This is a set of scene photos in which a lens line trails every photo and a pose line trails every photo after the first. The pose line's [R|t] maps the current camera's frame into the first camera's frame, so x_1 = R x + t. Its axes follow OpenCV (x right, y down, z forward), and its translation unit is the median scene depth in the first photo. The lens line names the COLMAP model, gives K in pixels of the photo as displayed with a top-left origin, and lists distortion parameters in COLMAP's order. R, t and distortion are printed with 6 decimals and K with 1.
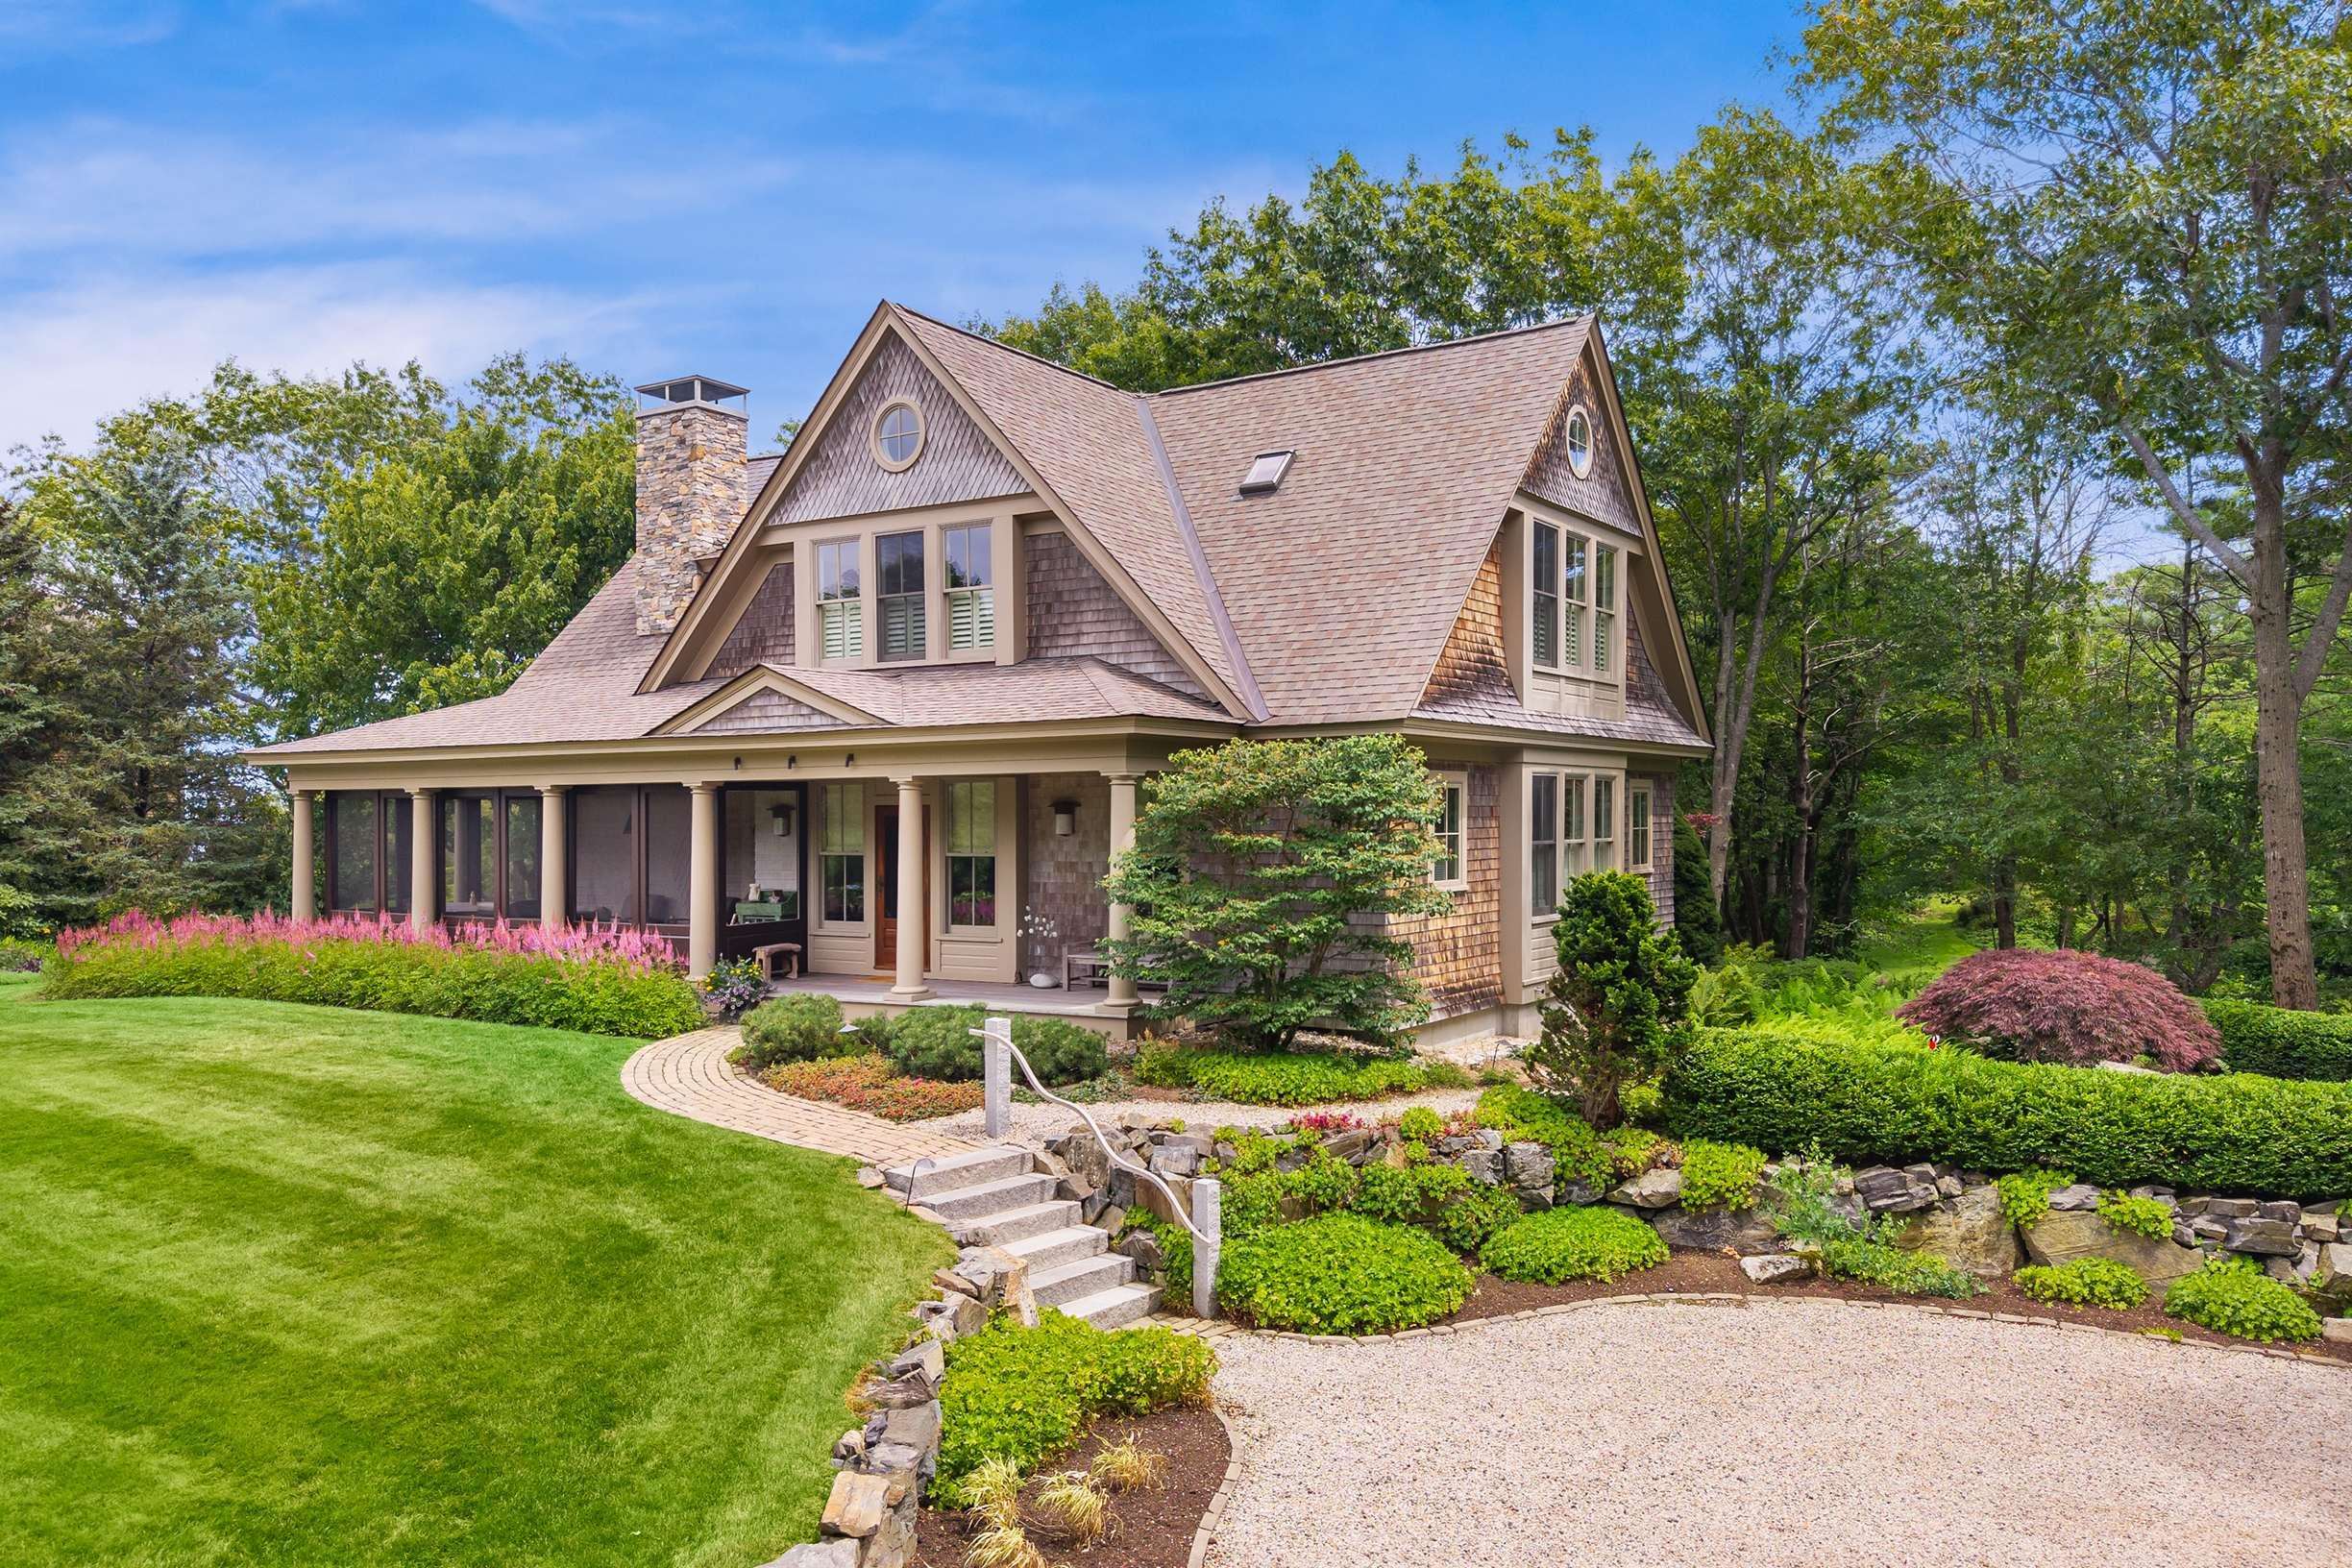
lens RADIAL K [[1679.7, 0, 1176.9], [0, 1679.7, 862.6], [0, 0, 1]] dist [-0.003901, -0.000836]
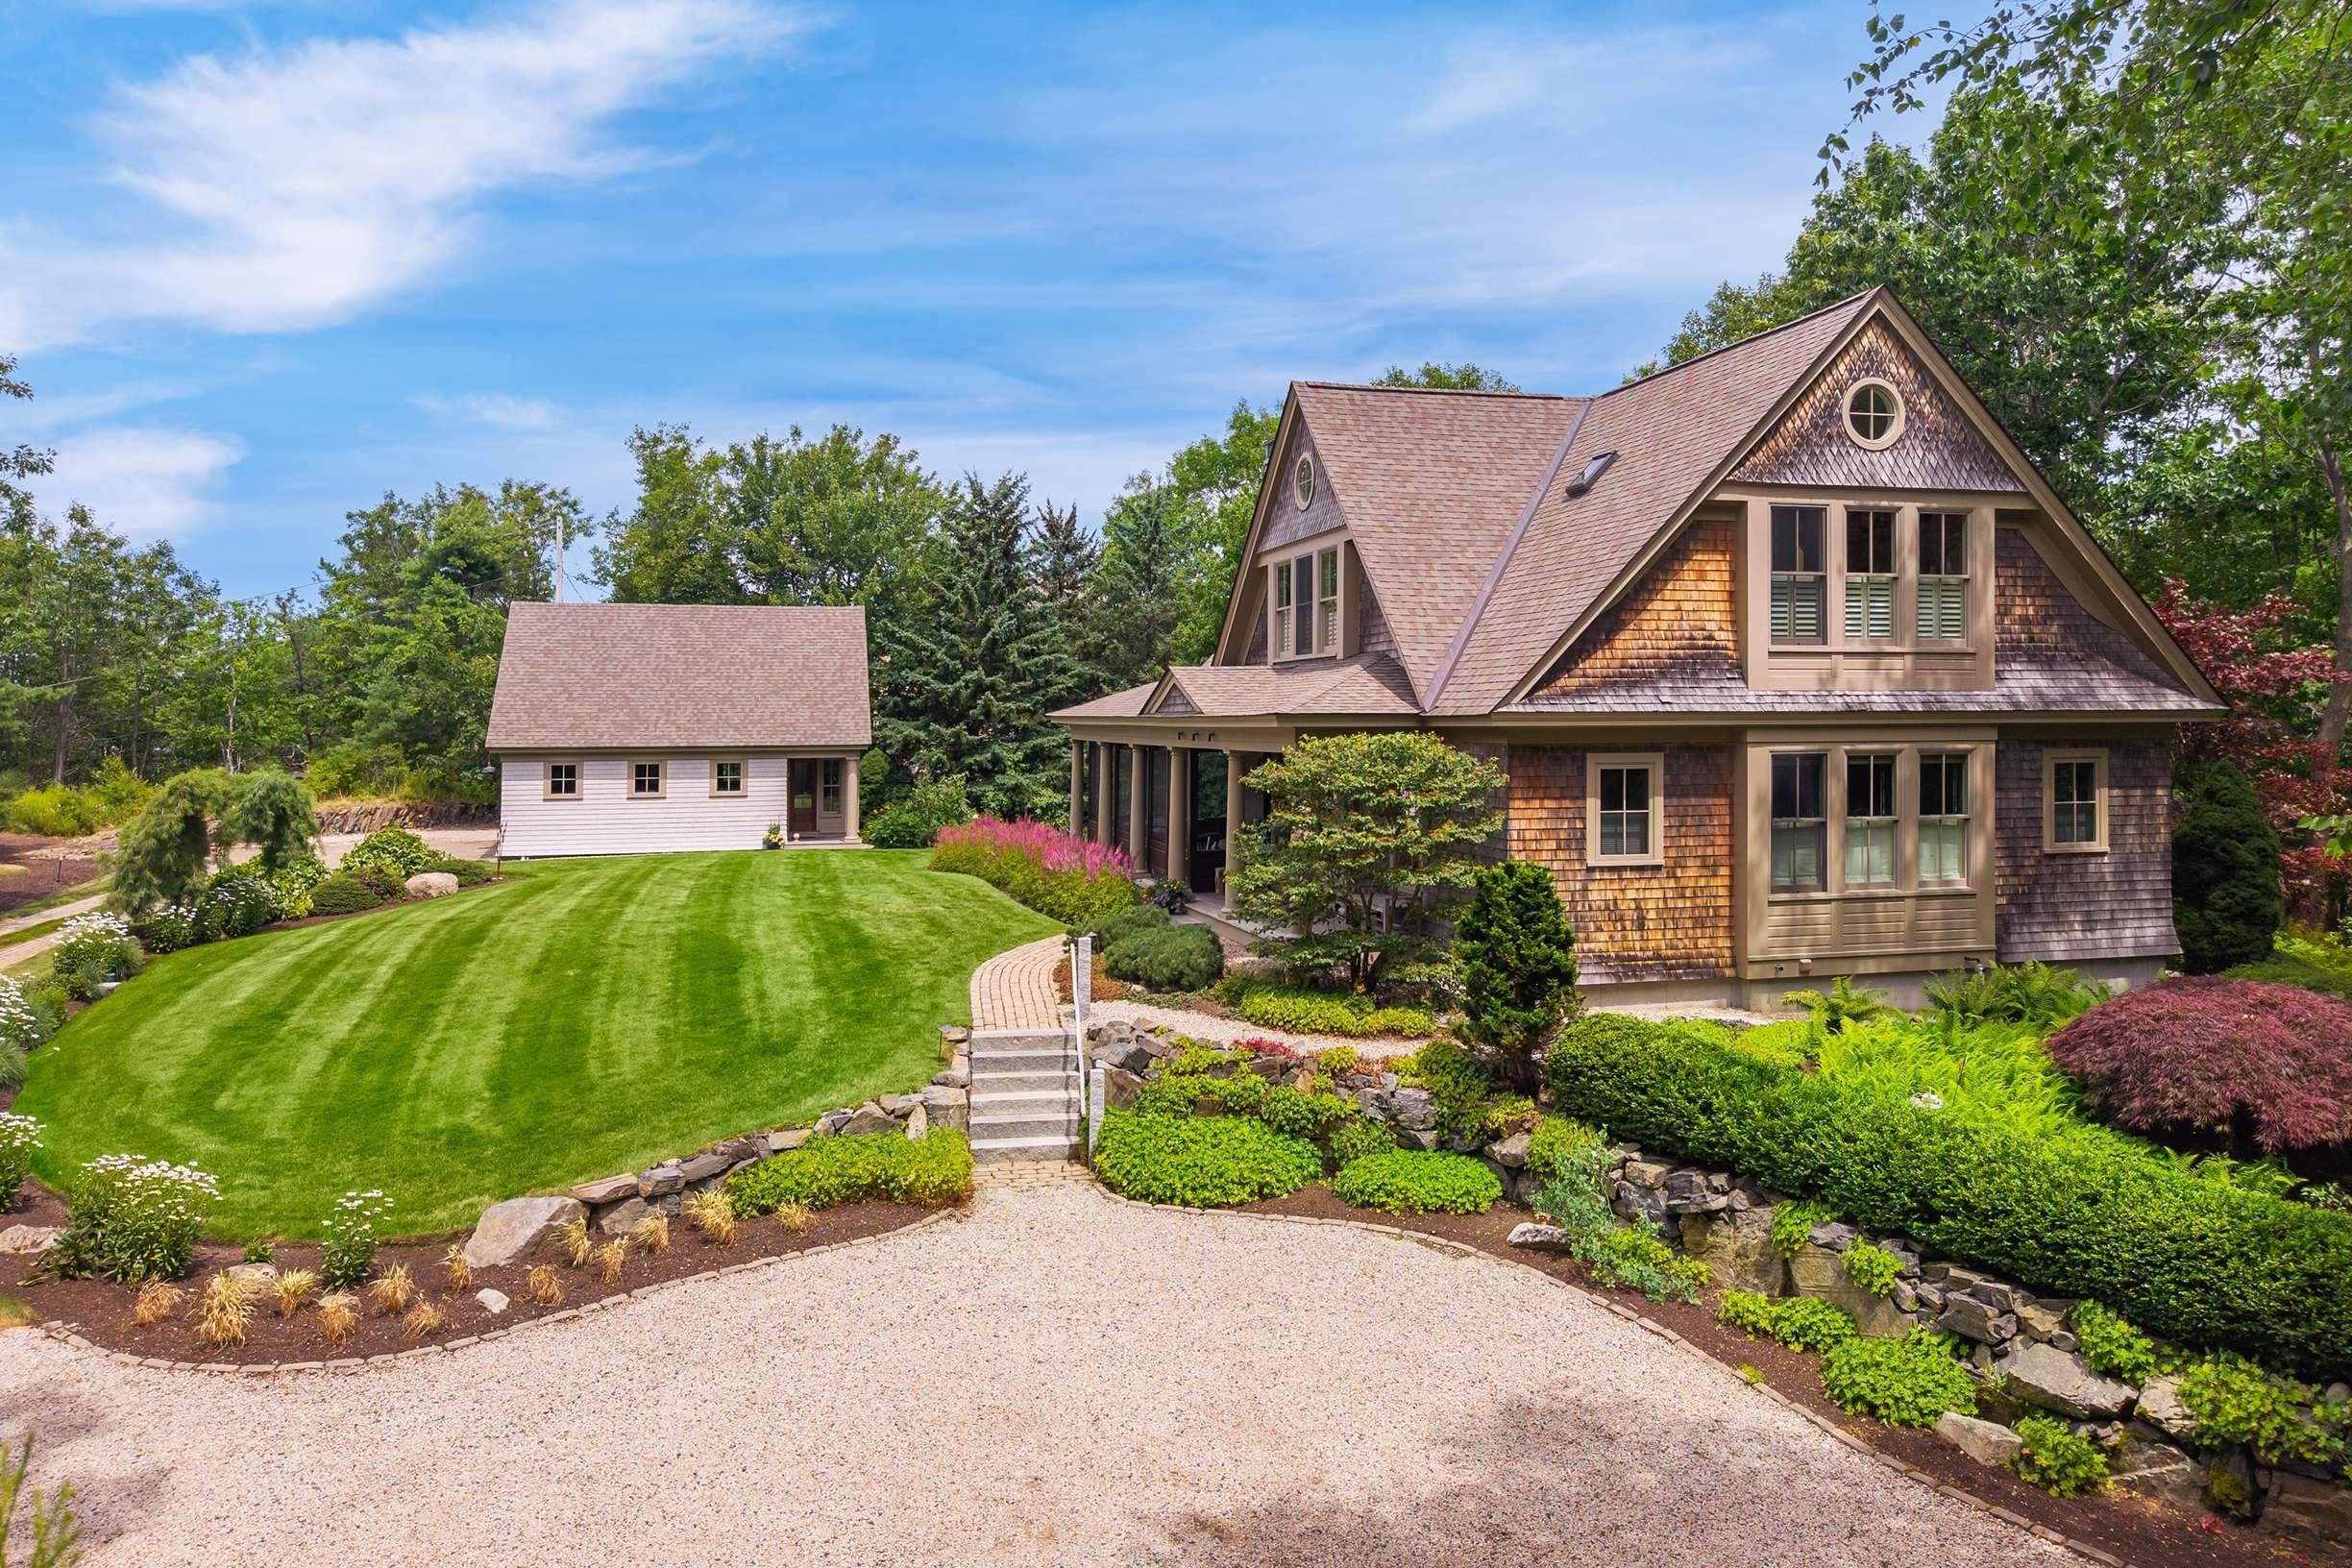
lens RADIAL K [[1613.7, 0, 1175.1], [0, 1613.7, 708.4], [0, 0, 1]] dist [0.006864, 0.001271]
pose [[0.727344, -0.001171, -0.686272, 0.870666], [-0.016638, 0.999675, -0.019340, -0.077098], [0.686071, 0.025486, 0.727088, 0.053217]]
